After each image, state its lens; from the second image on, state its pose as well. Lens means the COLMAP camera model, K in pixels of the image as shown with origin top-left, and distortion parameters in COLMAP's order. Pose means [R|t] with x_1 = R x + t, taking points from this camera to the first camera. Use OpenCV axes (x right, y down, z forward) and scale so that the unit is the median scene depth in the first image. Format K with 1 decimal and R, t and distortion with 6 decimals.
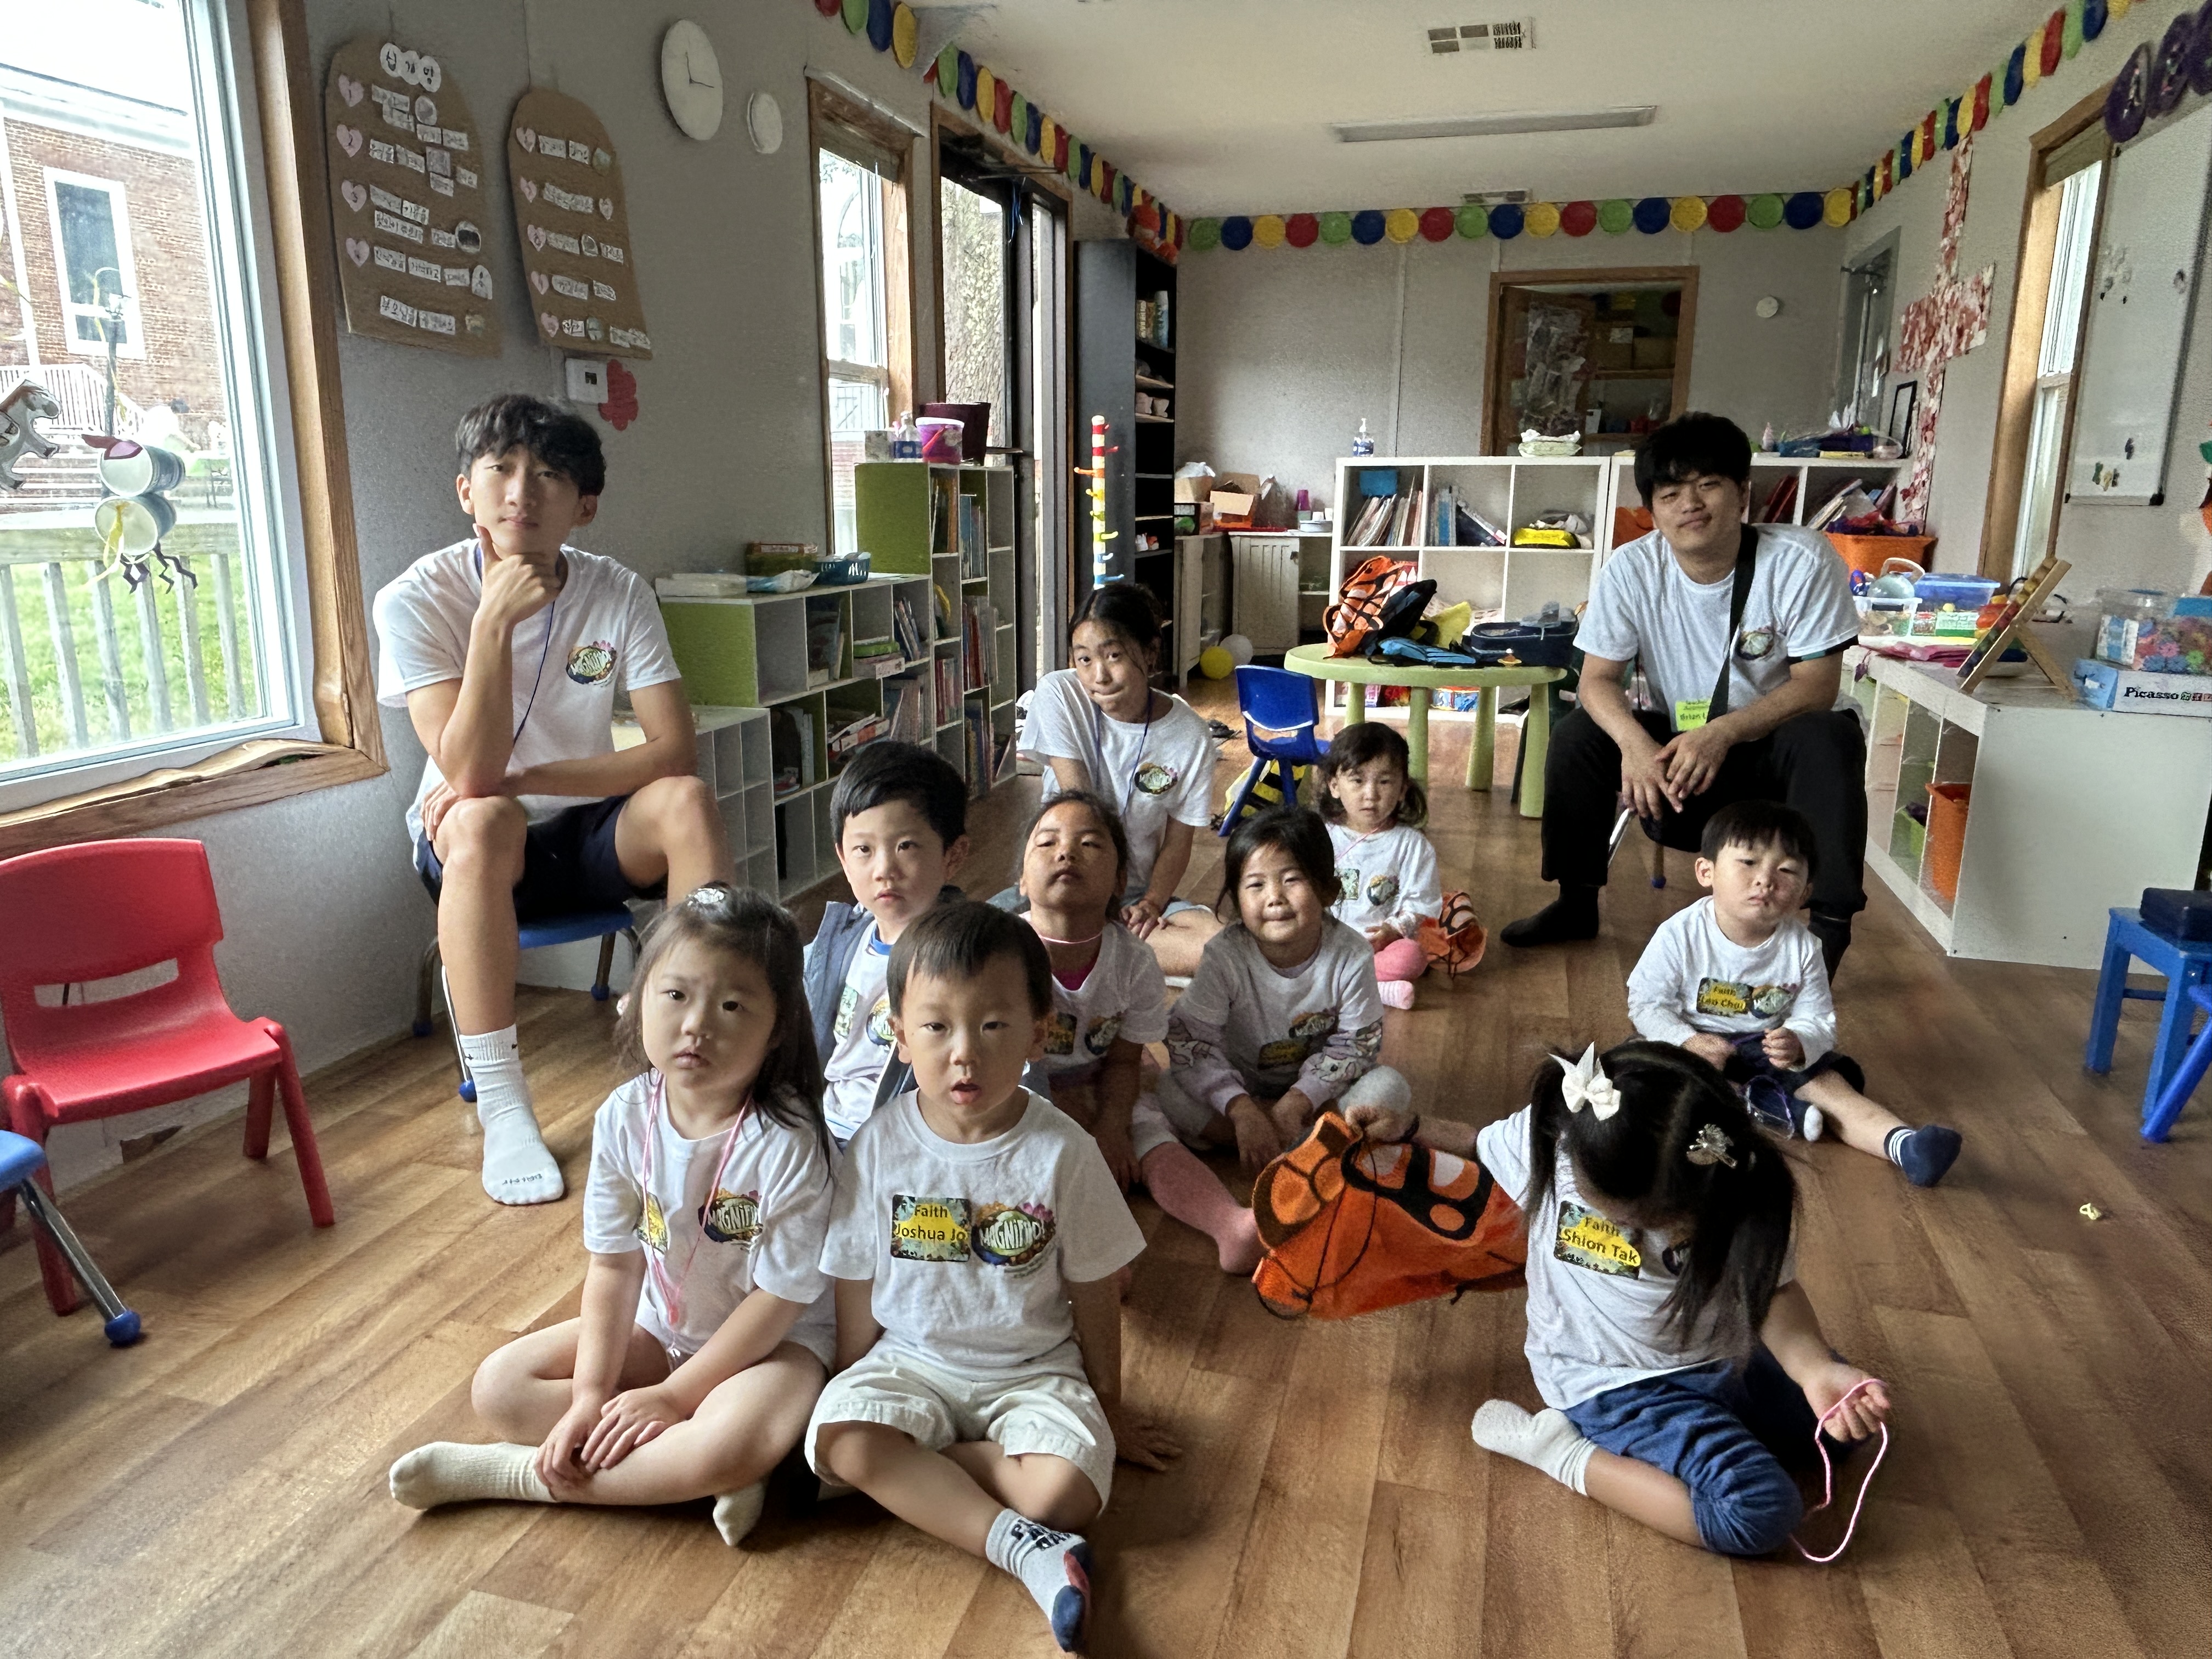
lens RADIAL K [[1462.8, 0, 1107.4], [0, 1462.8, 822.5], [0, 0, 1]] dist [-0.000091, 0.002393]
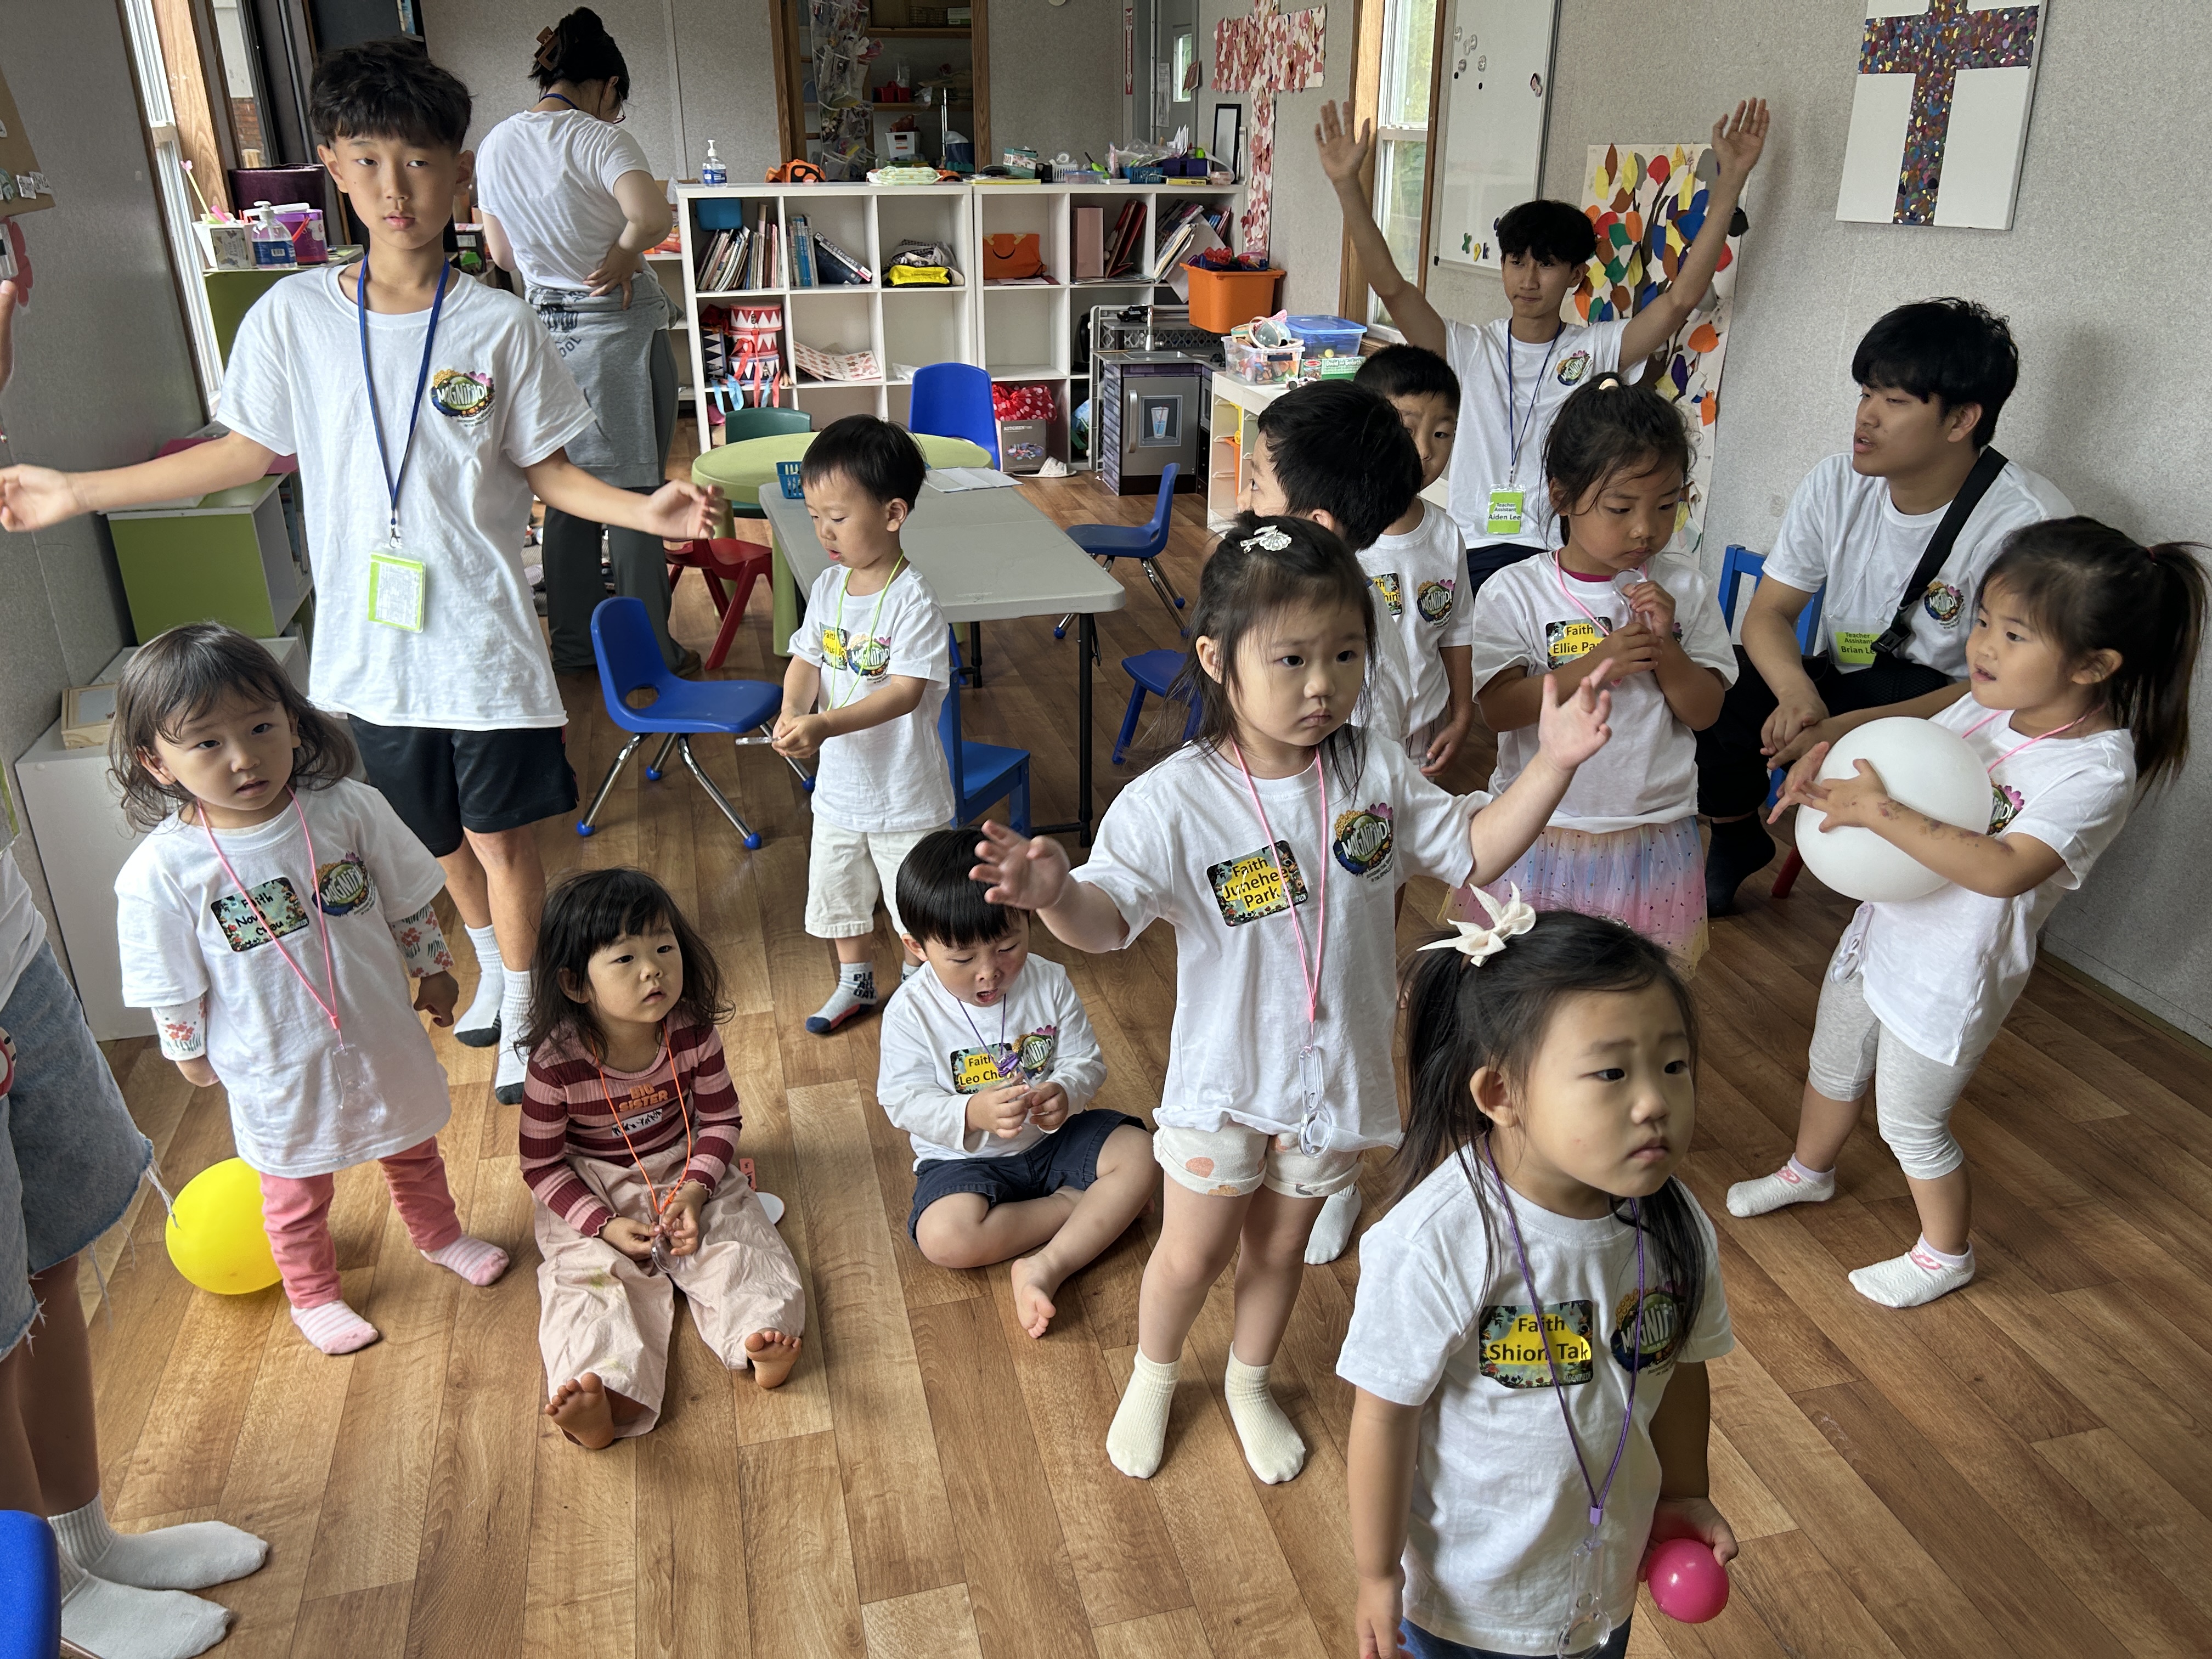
lens RADIAL K [[1663.6, 0, 1105.0], [0, 1663.6, 831.4], [0, 0, 1]] dist [0.001073, -0.007730]
pose [[0.860103, -0.206808, 0.466320, -0.177009], [0.113400, 0.968777, 0.220482, -0.075978], [-0.497357, -0.136757, 0.856699, -0.020719]]
